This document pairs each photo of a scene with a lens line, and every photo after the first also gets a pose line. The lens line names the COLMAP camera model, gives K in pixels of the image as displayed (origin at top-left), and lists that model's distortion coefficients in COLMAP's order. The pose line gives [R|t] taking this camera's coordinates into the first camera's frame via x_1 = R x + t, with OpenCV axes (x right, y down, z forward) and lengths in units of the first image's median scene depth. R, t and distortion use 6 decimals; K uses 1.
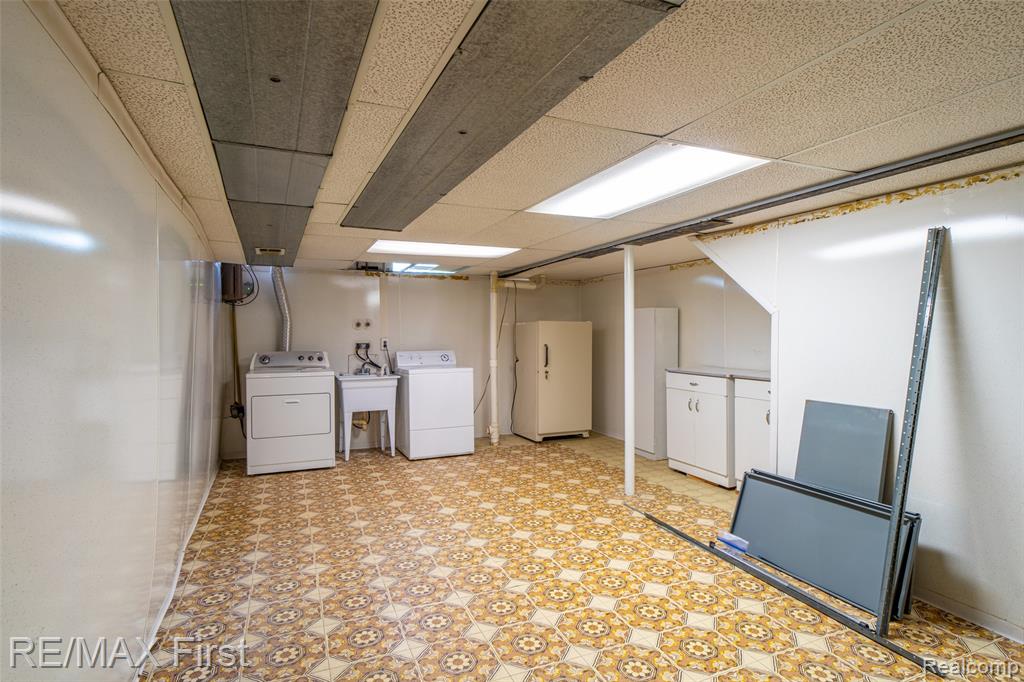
lens RADIAL K [[527.3, 0, 512.3], [0, 527.3, 338.7], [0, 0, 1]] dist [-0.005573, 0.003041]
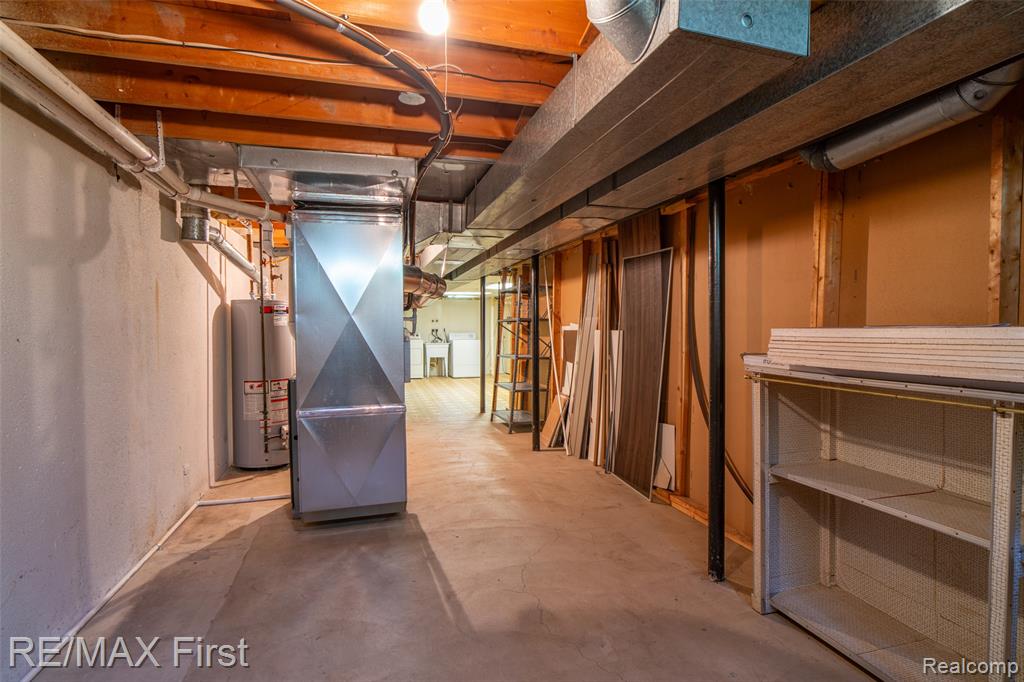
lens RADIAL K [[527.3, 0, 511.7], [0, 527.3, 340.7], [0, 0, 1]] dist [-0.005573, 0.003041]
pose [[0.989380, 0.006241, -0.145219, 0.379675], [-0.003578, 0.999821, 0.018595, 0.015096], [0.145309, -0.017878, 0.989225, -1.216915]]
